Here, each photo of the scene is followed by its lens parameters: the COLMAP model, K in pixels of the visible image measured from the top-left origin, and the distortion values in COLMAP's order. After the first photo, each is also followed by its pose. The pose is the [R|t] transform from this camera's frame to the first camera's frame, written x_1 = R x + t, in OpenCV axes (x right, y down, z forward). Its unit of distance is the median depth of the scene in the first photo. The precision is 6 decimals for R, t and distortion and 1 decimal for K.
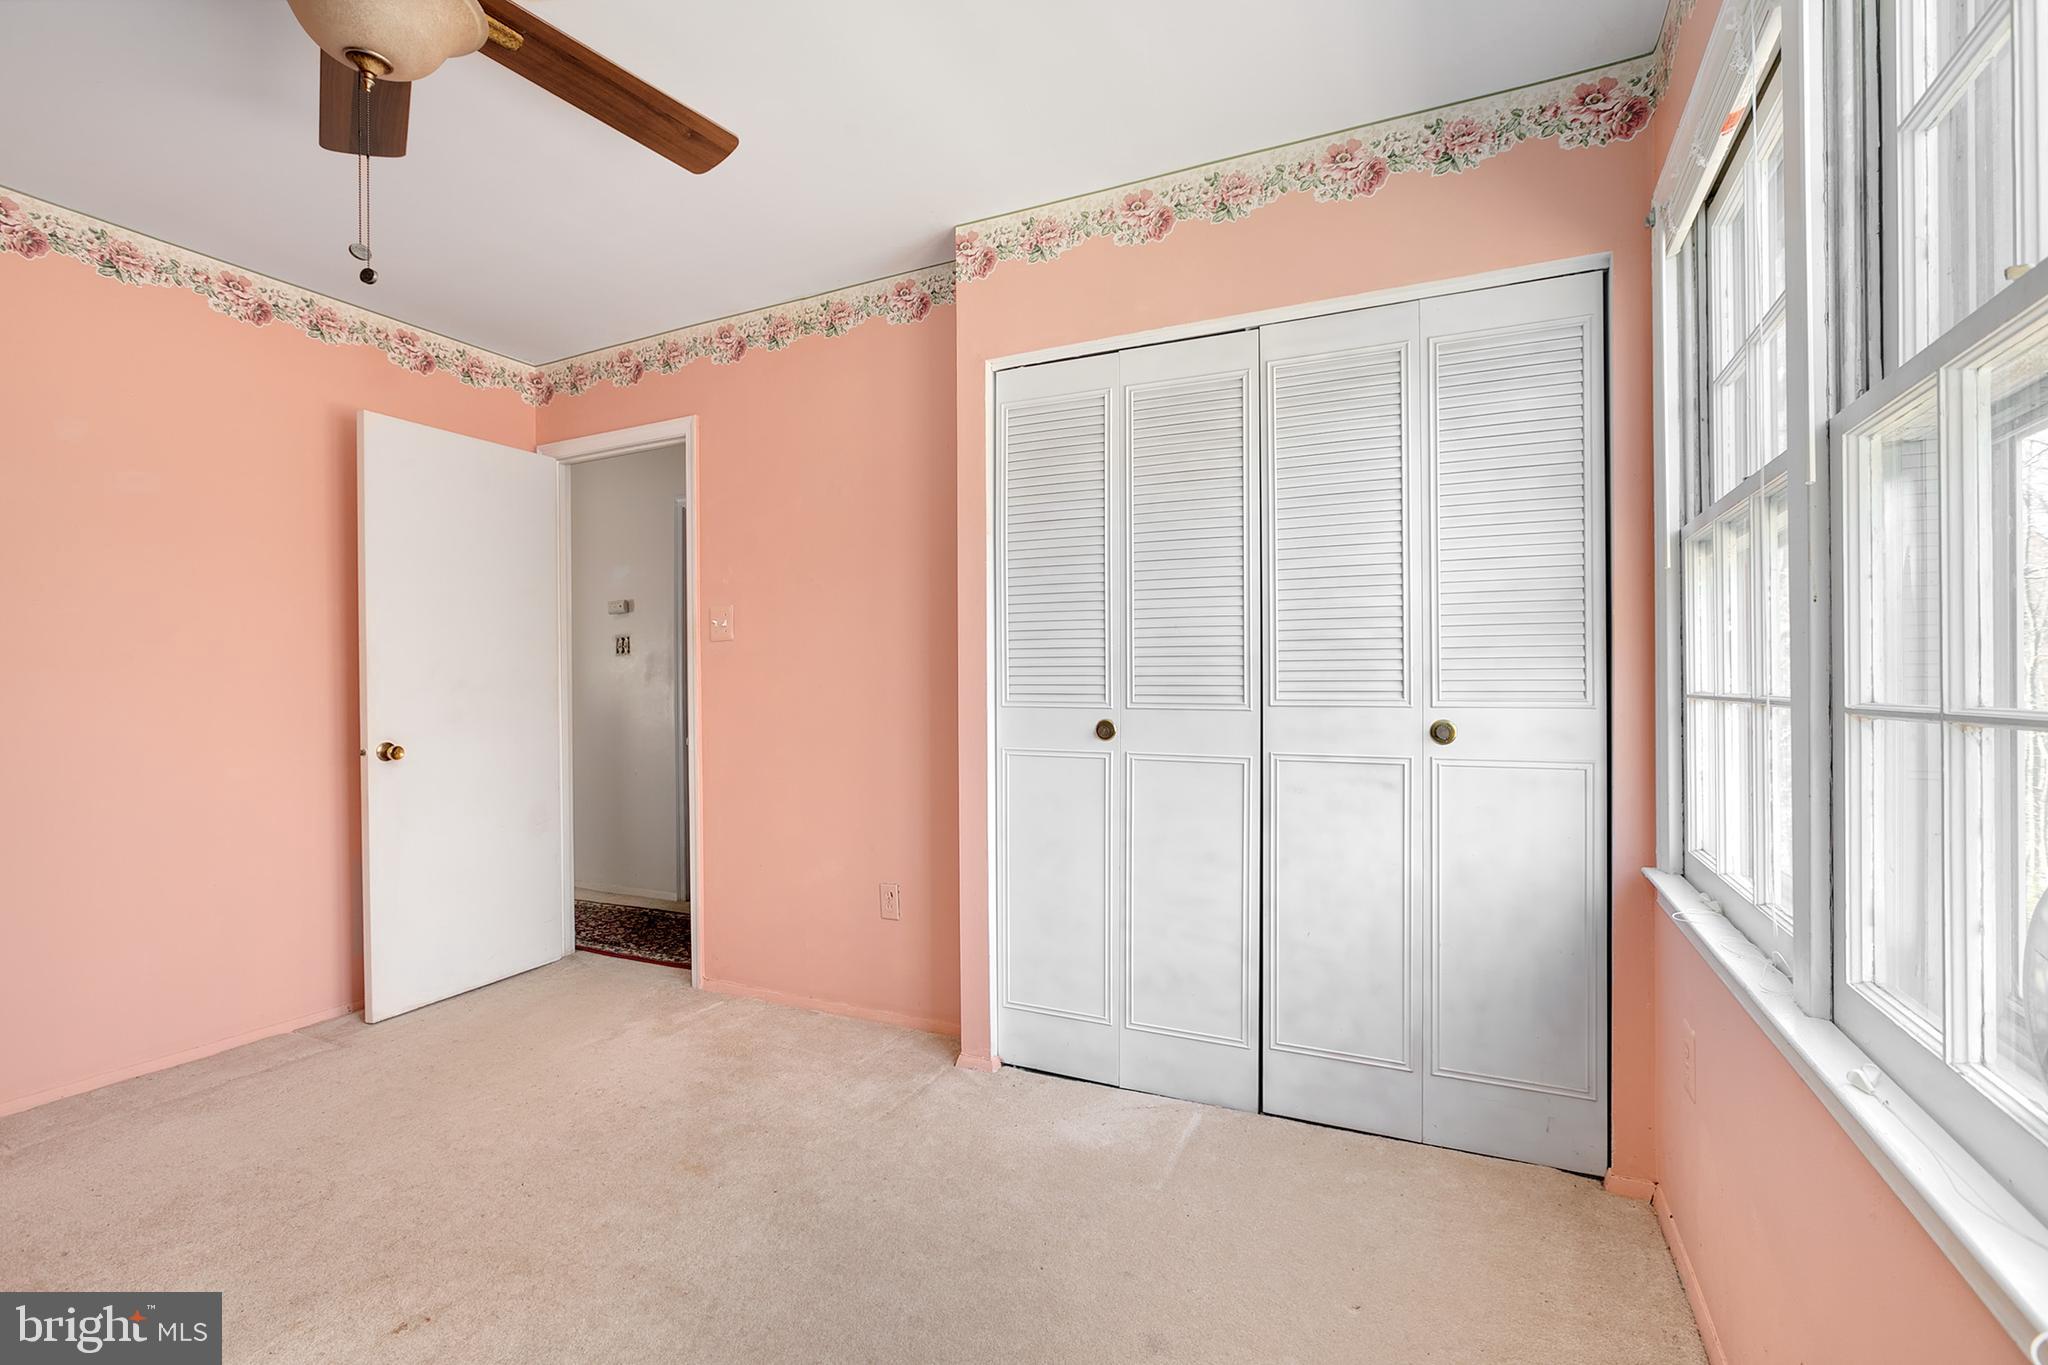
lens RADIAL K [[928.6, 0, 1016.8], [0, 928.6, 681.3], [0, 0, 1]] dist [-0.029130, 0.015500]
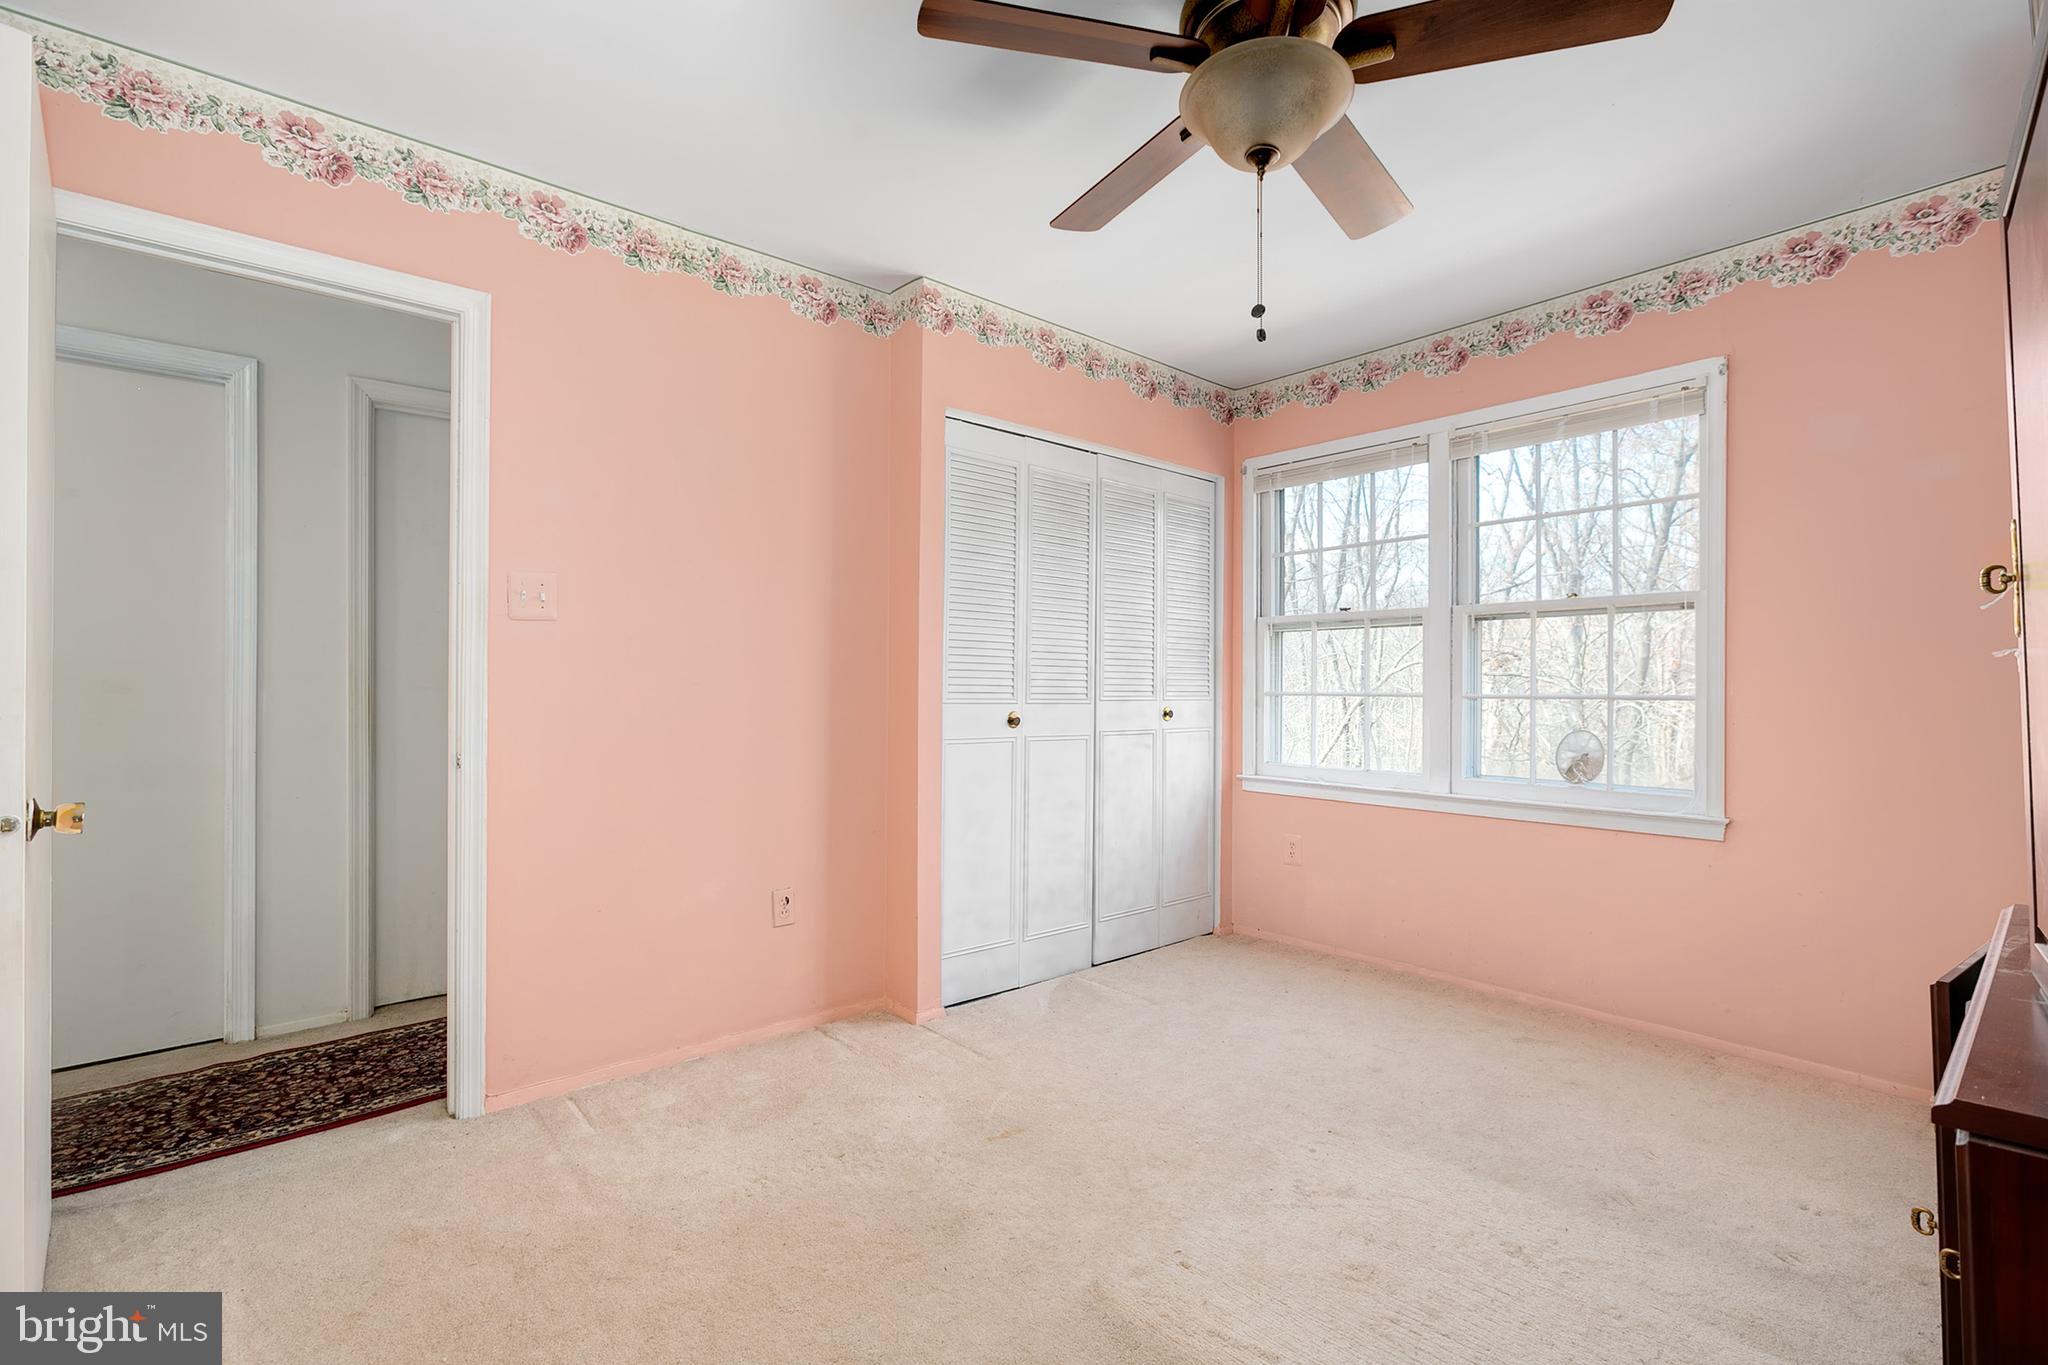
lens RADIAL K [[928.6, 0, 1016.8], [0, 928.6, 681.3], [0, 0, 1]] dist [-0.029130, 0.015500]
pose [[0.387021, 0.011149, 0.922003, -1.135420], [-0.012510, 0.999898, -0.006839, 0.006239], [-0.921986, -0.008887, 0.387122, 0.491502]]
